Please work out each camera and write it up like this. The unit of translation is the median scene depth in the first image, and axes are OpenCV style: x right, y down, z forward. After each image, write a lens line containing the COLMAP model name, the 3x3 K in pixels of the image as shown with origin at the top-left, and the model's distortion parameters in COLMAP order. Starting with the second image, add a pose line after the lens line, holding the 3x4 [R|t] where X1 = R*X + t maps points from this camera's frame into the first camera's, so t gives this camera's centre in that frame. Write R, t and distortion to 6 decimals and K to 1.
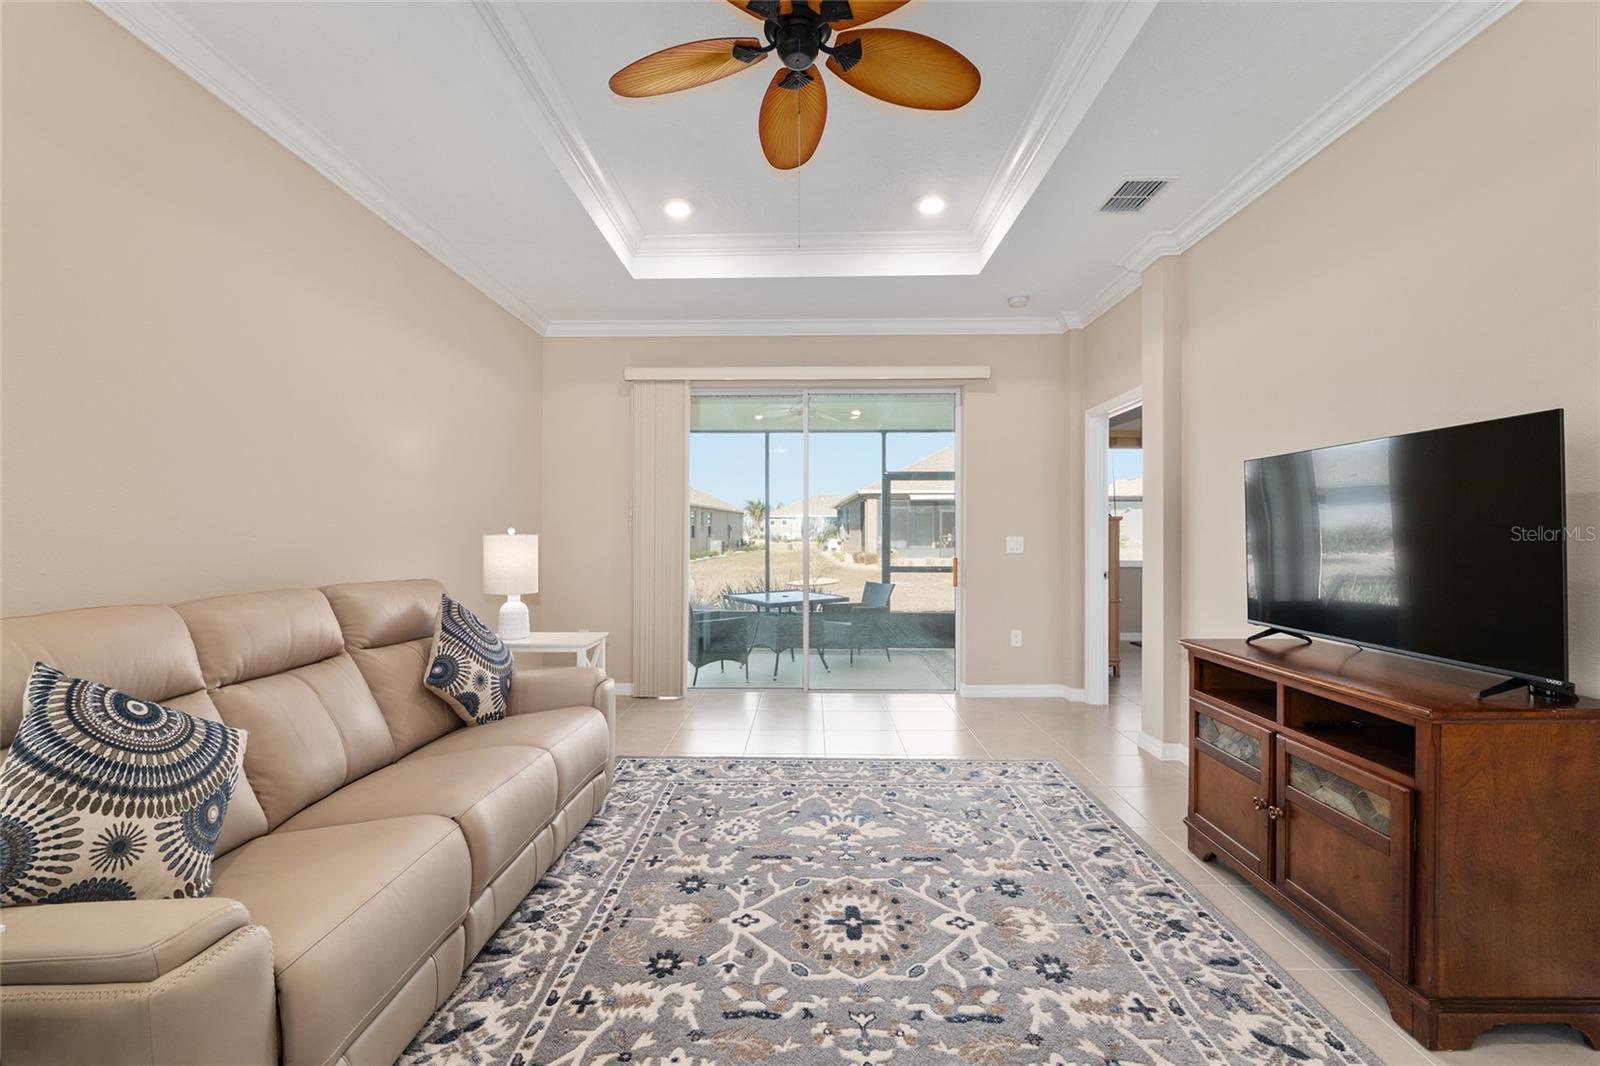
lens RADIAL K [[666.2, 0, 797.6], [0, 666.2, 530.2], [0, 0, 1]] dist [-0.007087, 0.000348]
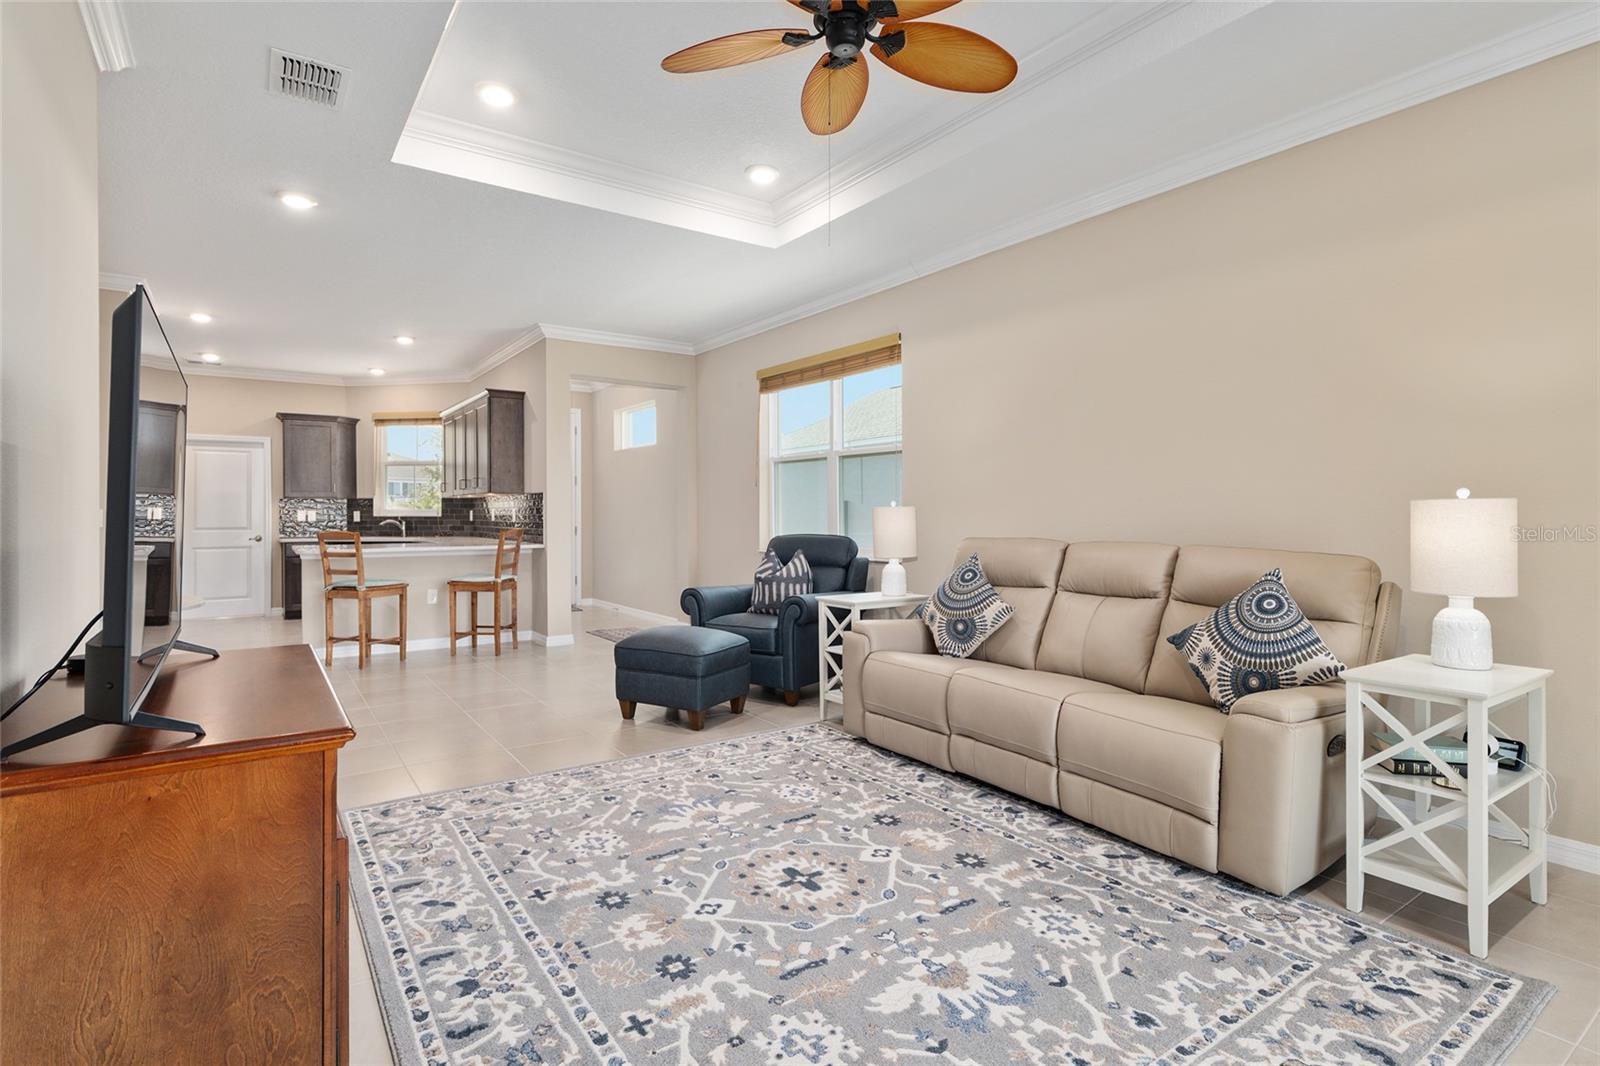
lens RADIAL K [[787.6, 0, 798.6], [0, 787.6, 512.4], [0, 0, 1]] dist [0.002215, -0.000038]
pose [[-0.808592, 0.000190, -0.588370, 0.620674], [0.004400, 0.999974, -0.005724, 0.026195], [0.588353, -0.007217, -0.808572, 1.538468]]
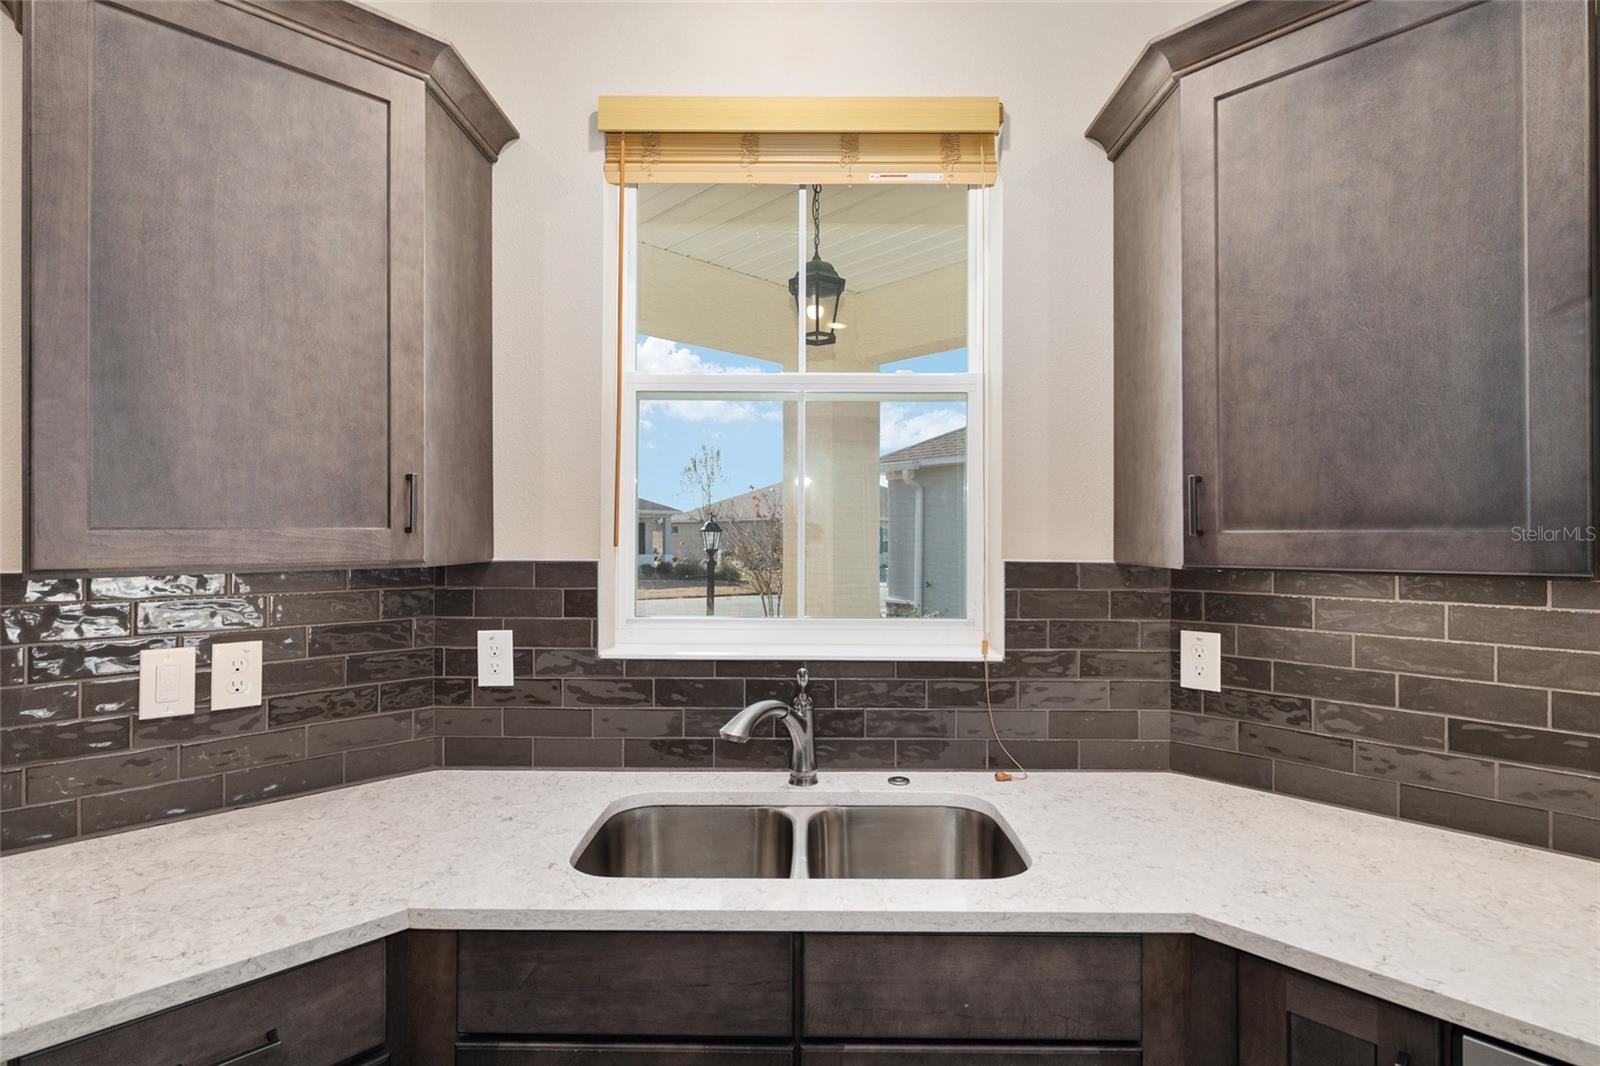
lens RADIAL K [[781.0, 0, 800.0], [0, 781.0, 533.0], [0, 0, 1]] dist [-0.001661, -0.000329]
pose [[-0.701494, -0.004978, -0.712658, 0.424860], [0.001245, 0.999966, -0.008210, -0.084082], [0.712675, -0.006647, -0.701463, -1.890151]]
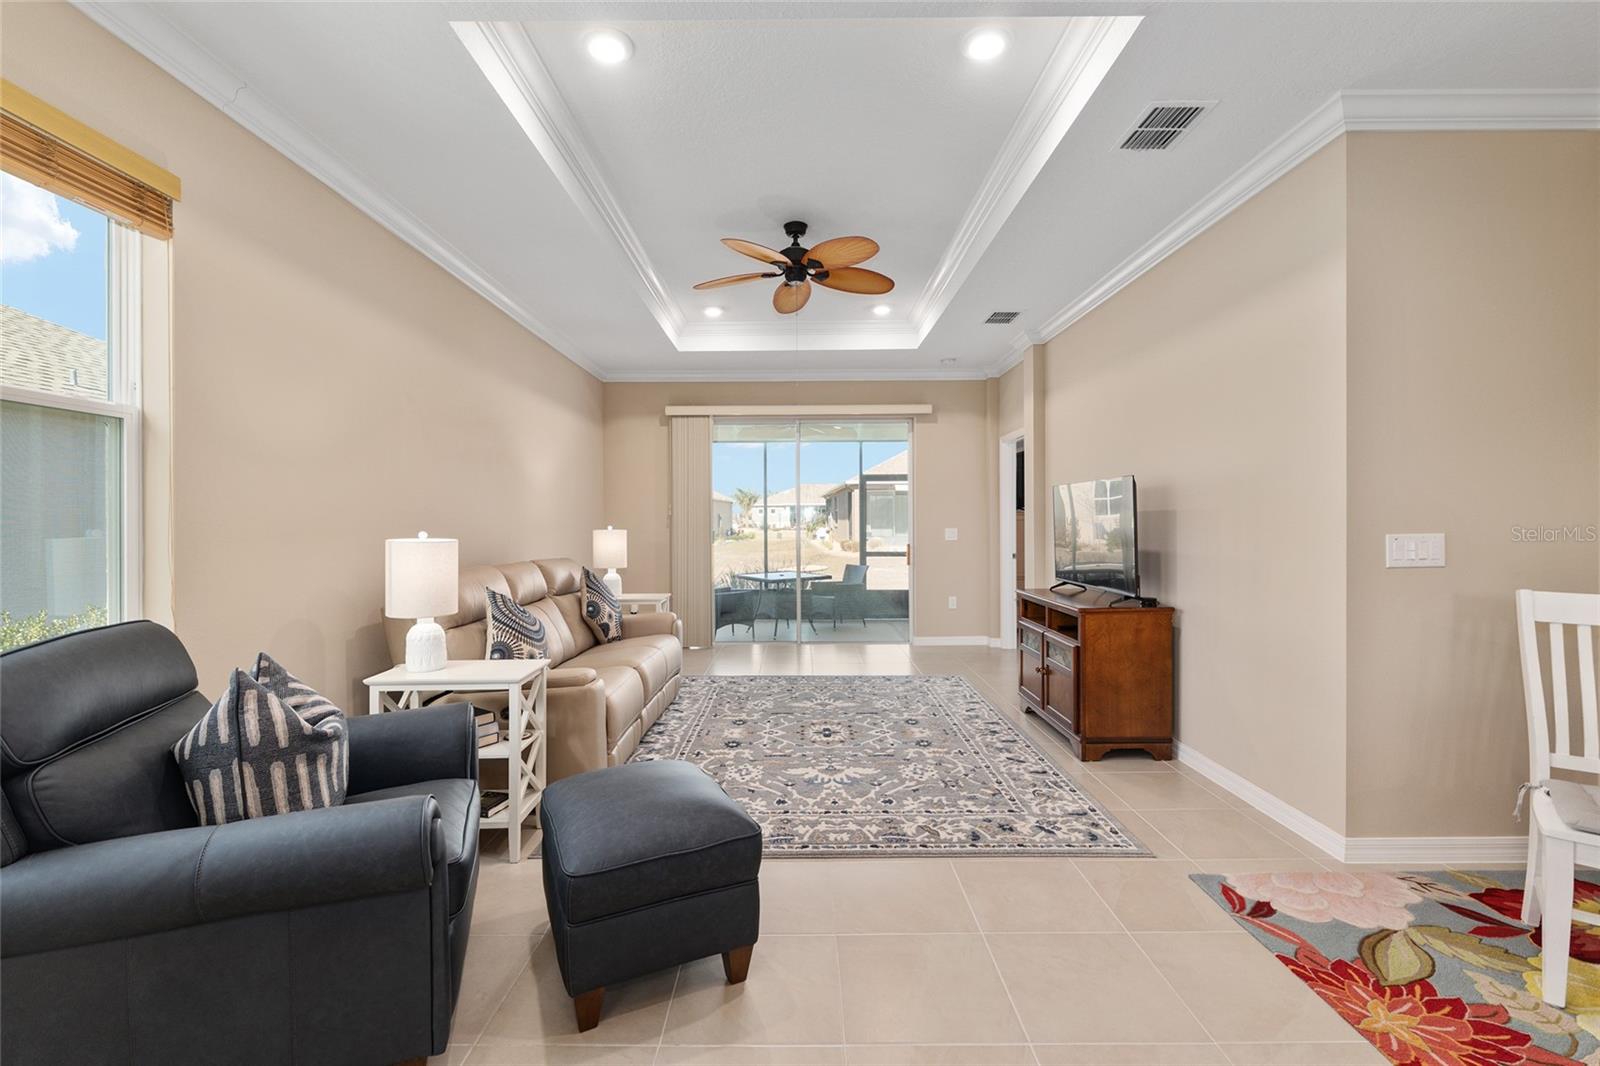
lens RADIAL K [[686.3, 0, 797.5], [0, 686.3, 527.4], [0, 0, 1]] dist [-0.003901, -0.000686]
pose [[0.999847, -0.005478, 0.016628, -0.024087], [0.005255, 0.999896, 0.013443, -0.023392], [-0.016700, -0.013354, 0.999771, -0.756487]]
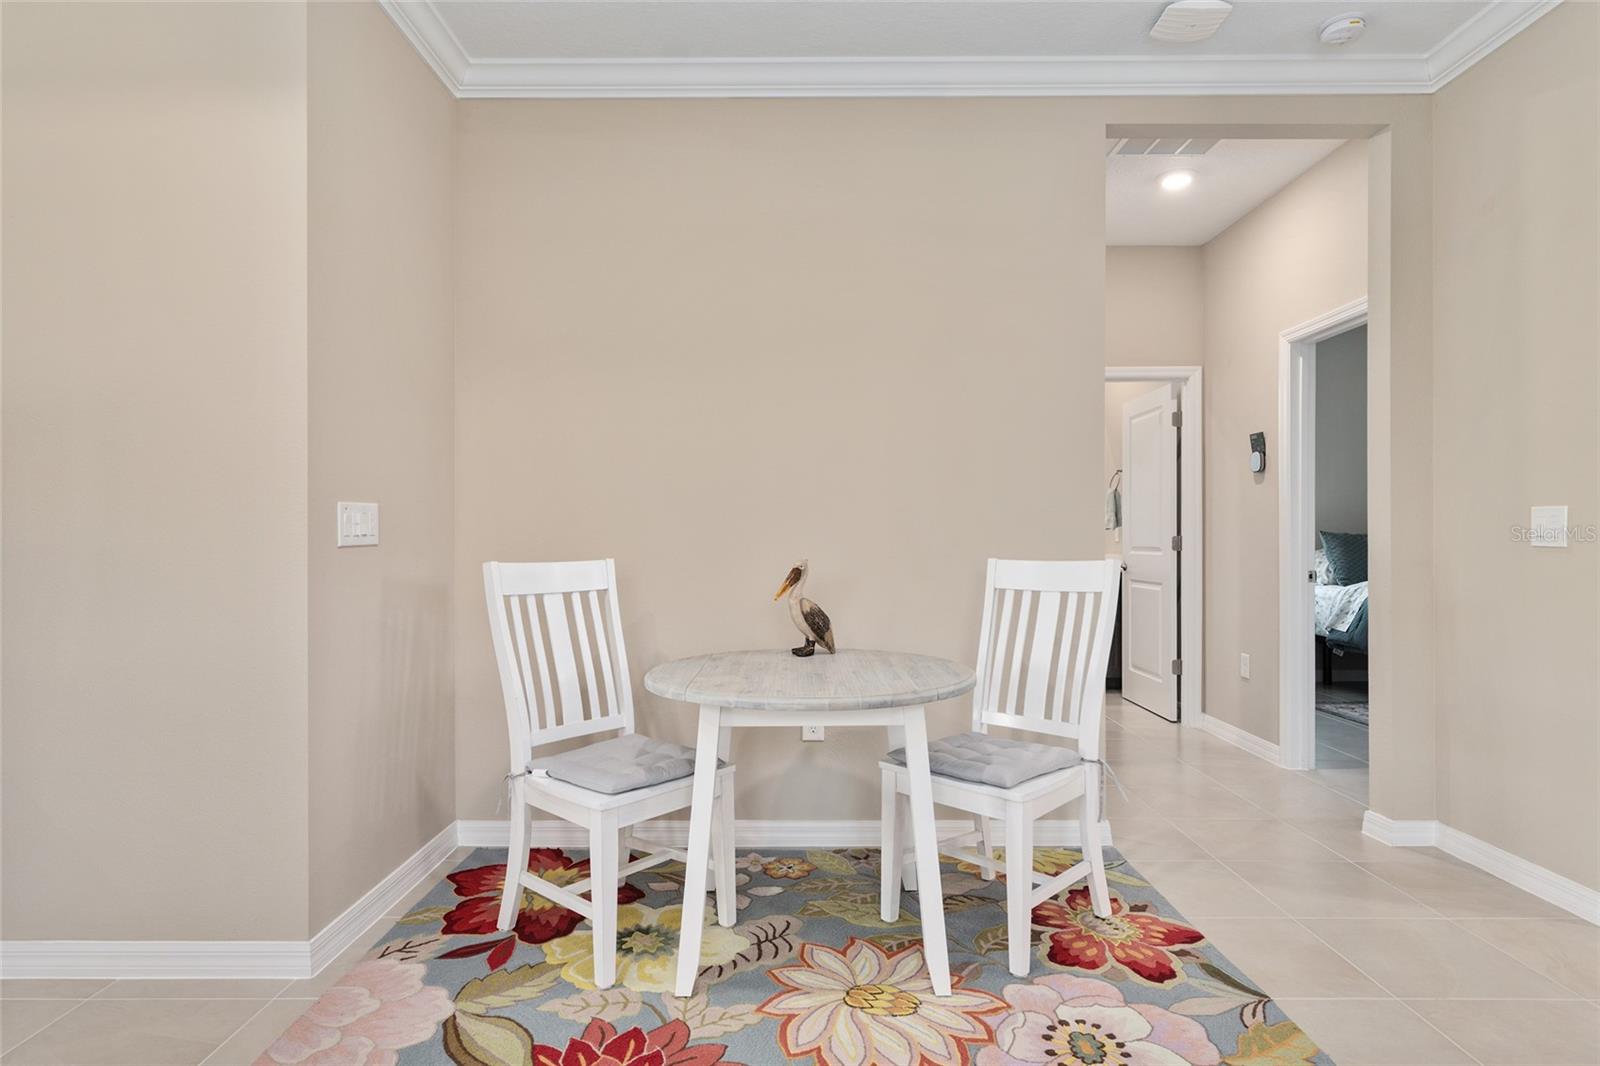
lens RADIAL K [[873.1, 0, 798.3], [0, 873.1, 537.4], [0, 0, 1]] dist [0.000463, -0.000005]
pose [[-0.017750, -0.002356, 0.999840, -0.086498], [-0.005502, 0.999982, 0.002259, 0.036546], [-0.999827, -0.005461, -0.017763, -0.273821]]
